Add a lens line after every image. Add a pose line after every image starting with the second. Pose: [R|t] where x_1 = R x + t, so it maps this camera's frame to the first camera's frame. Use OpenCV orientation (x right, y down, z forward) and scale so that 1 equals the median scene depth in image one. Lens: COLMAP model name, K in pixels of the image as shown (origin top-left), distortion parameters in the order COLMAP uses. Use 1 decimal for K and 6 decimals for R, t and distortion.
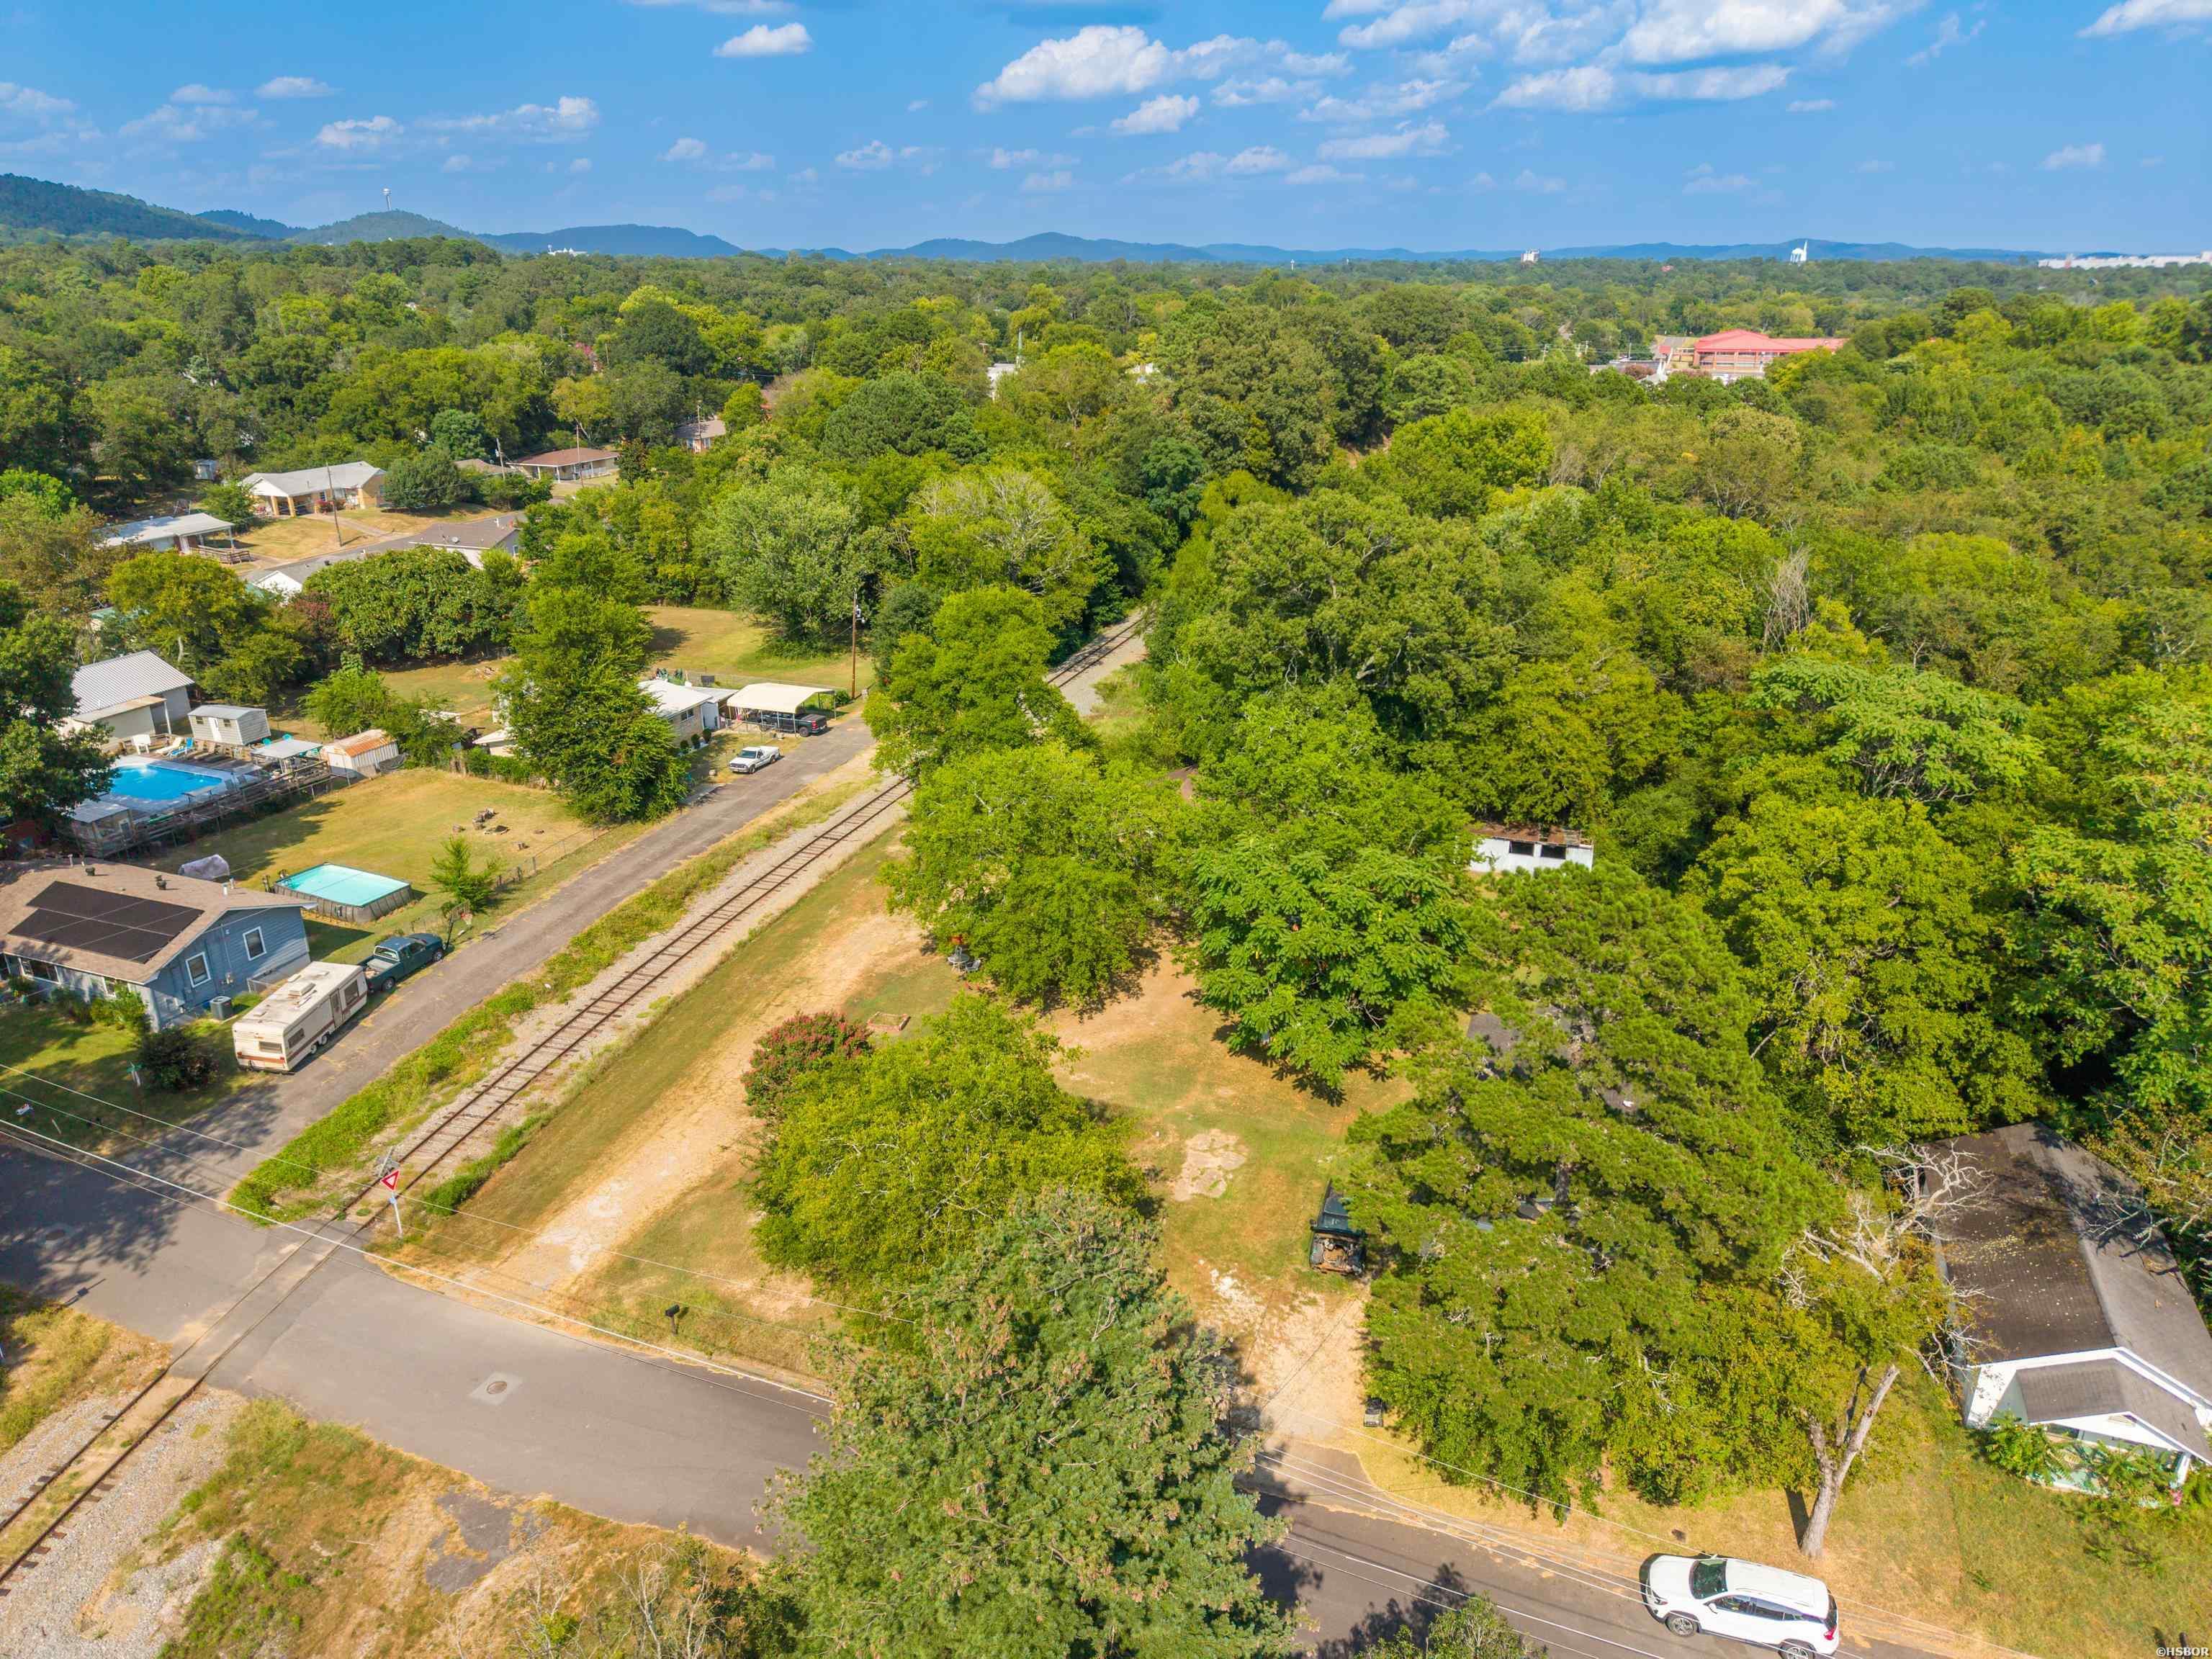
lens RADIAL K [[1515.7, 0, 1106.0], [0, 1515.7, 829.5], [0, 0, 1]] dist [0.028538, -0.020571]
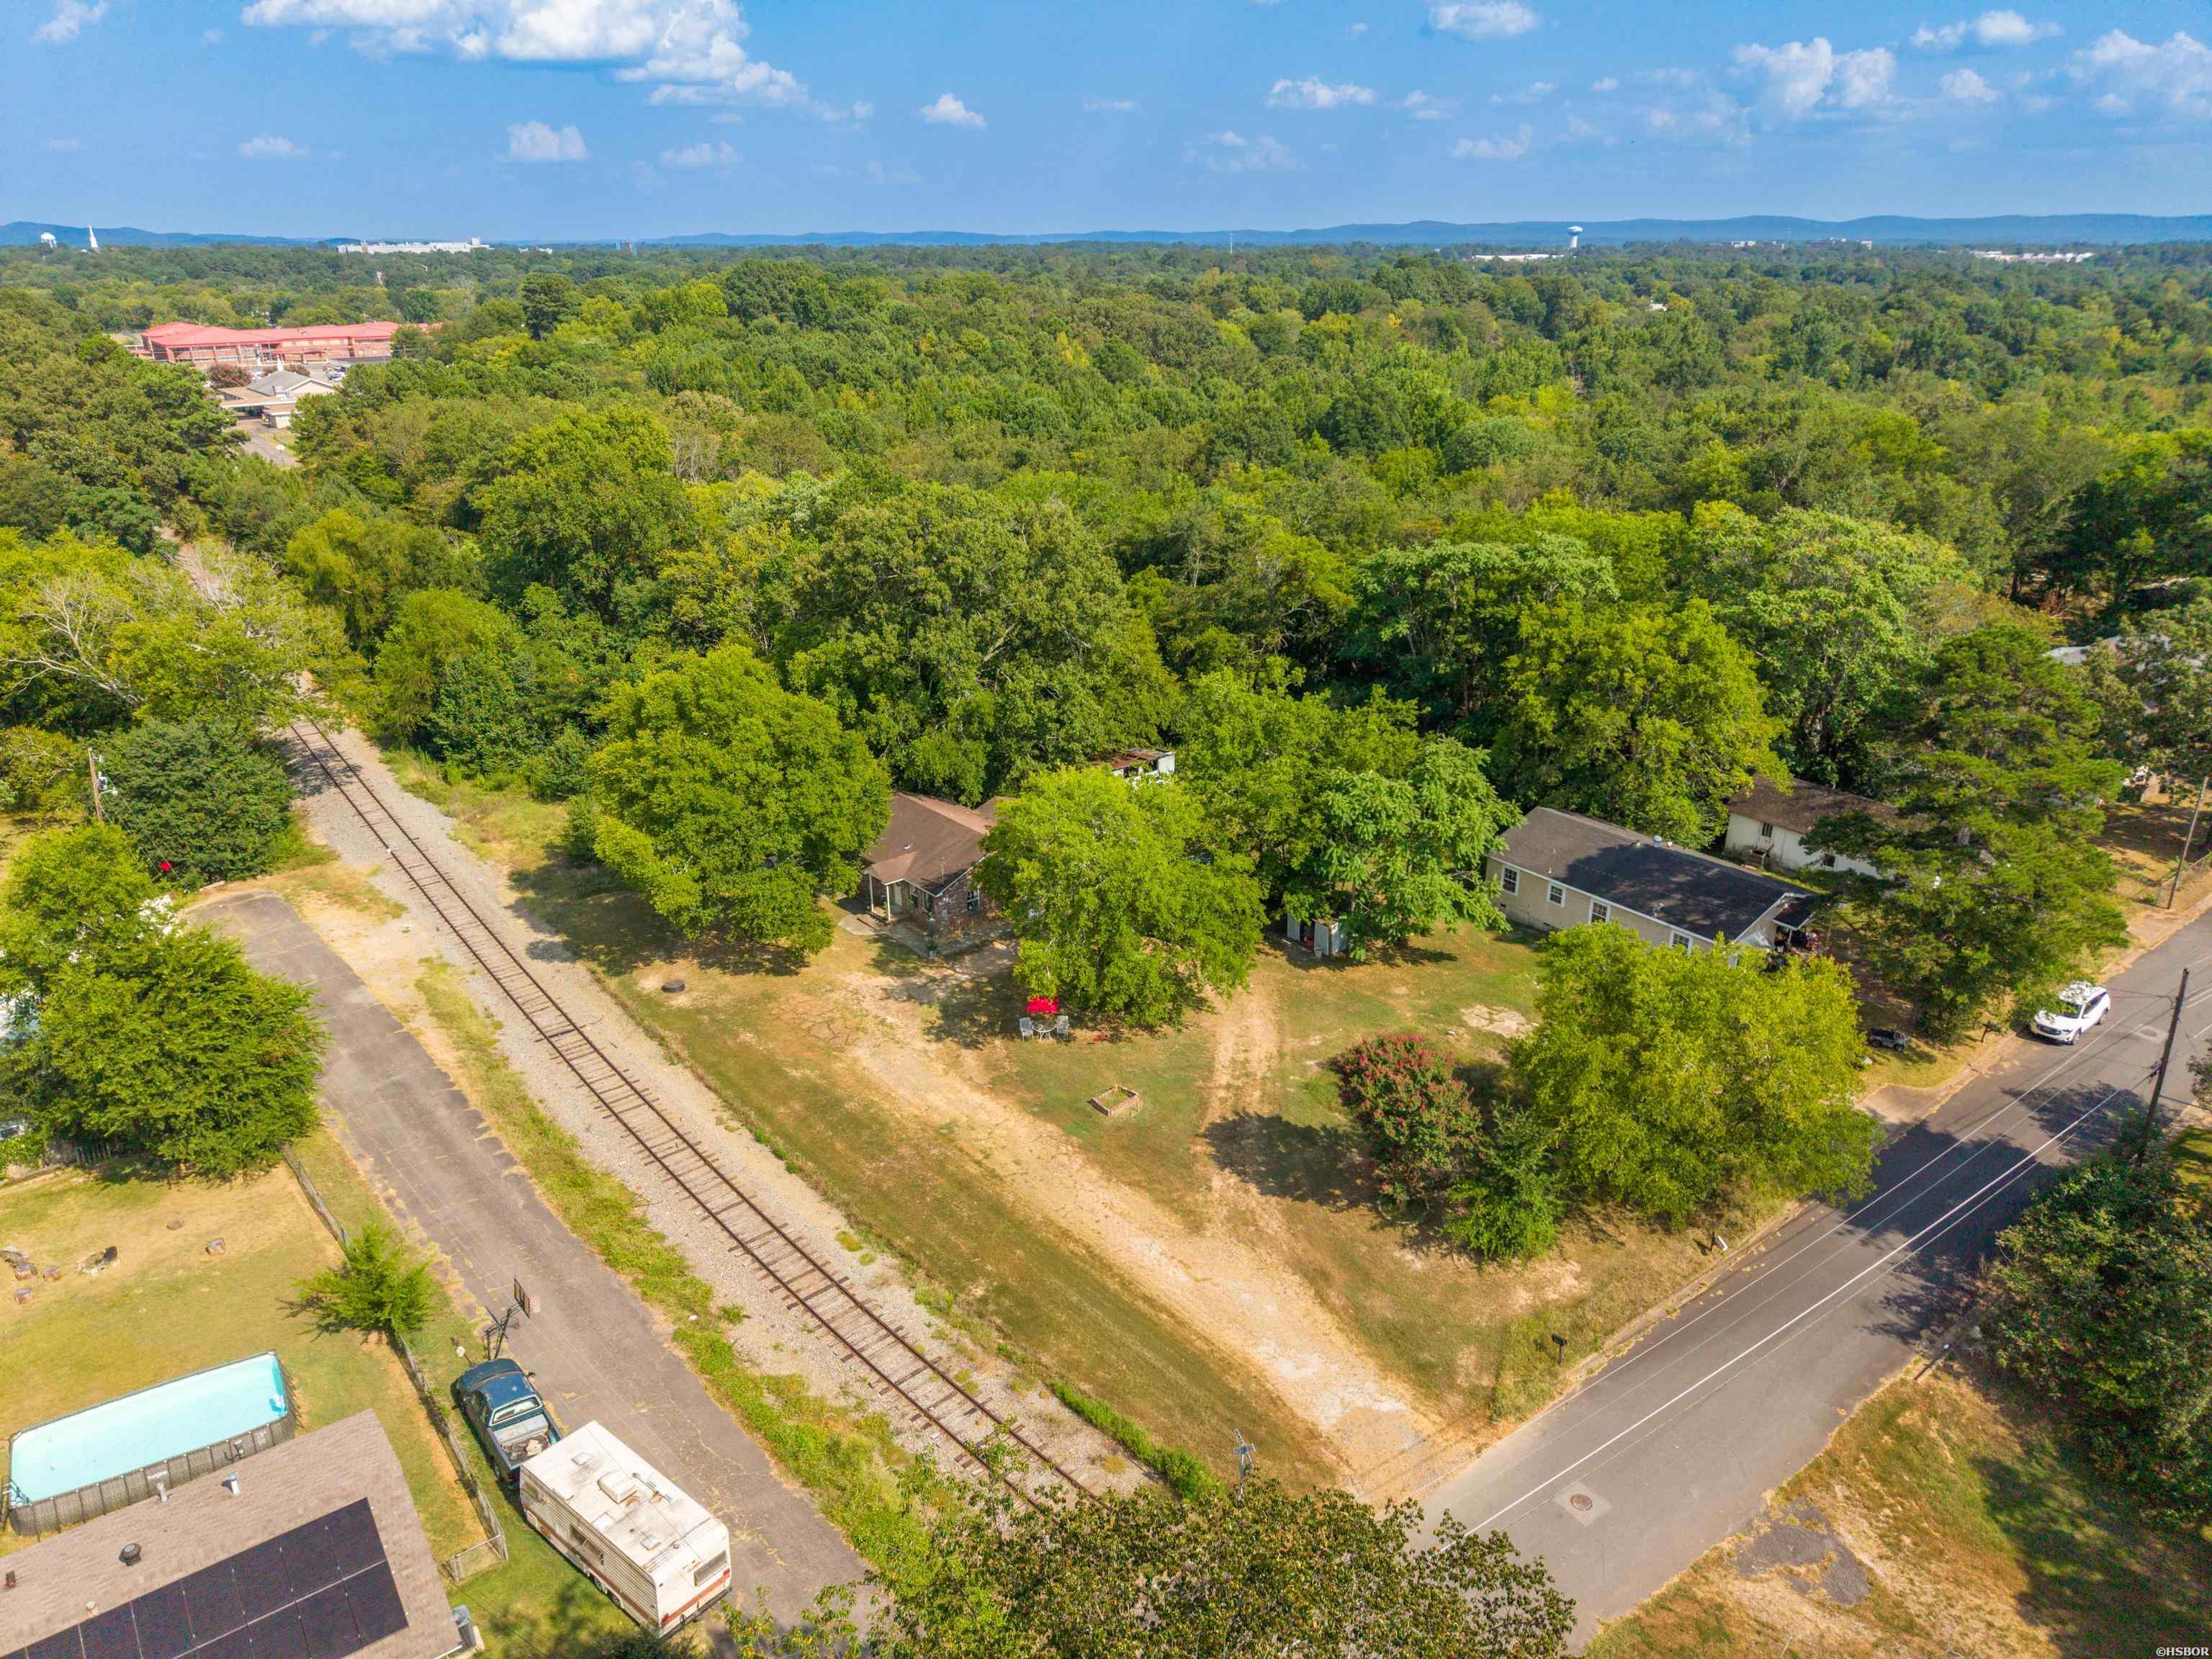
lens RADIAL K [[1510.8, 0, 1106.0], [0, 1510.8, 829.5], [0, 0, 1]] dist [0.021429, -0.017307]
pose [[0.517001, -0.310616, 0.797639, -0.583422], [0.302254, 0.938057, 0.169387, -0.128190], [-0.800845, 0.153516, 0.578861, 0.326097]]
